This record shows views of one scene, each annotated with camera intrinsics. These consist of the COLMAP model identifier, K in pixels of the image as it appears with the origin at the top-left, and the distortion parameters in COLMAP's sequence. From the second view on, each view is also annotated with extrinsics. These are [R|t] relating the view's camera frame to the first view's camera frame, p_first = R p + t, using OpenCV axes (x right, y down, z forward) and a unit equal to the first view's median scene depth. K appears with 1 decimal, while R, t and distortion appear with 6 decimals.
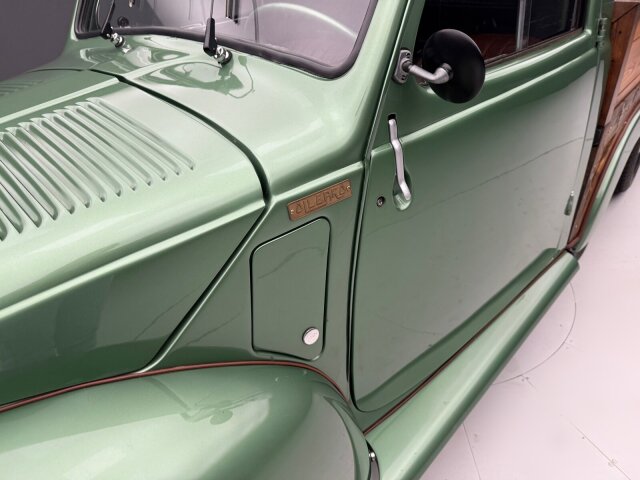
lens RADIAL K [[473.5, 0, 320.0], [0, 473.5, 240.0], [0, 0, 1]] dist [0.003759, -0.000445]
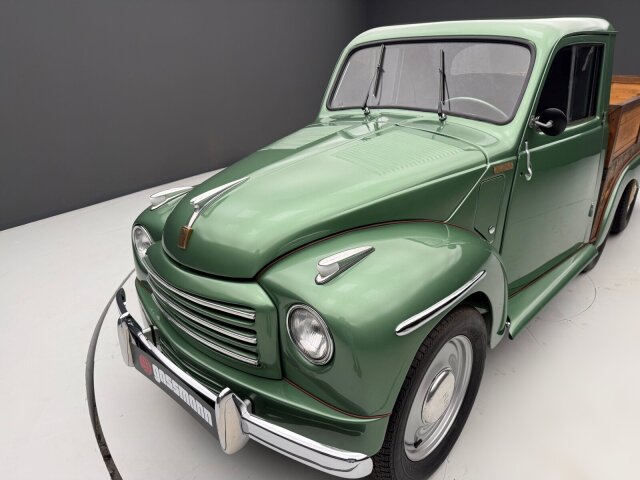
lens RADIAL K [[473.5, 0, 320.0], [0, 473.5, 240.0], [0, 0, 1]] dist [0.003759, -0.000445]
pose [[0.998996, 0.044759, -0.001627, -0.581721], [-0.044317, 0.982560, -0.180586, 0.484327], [-0.006485, 0.180477, 0.983558, -0.872458]]
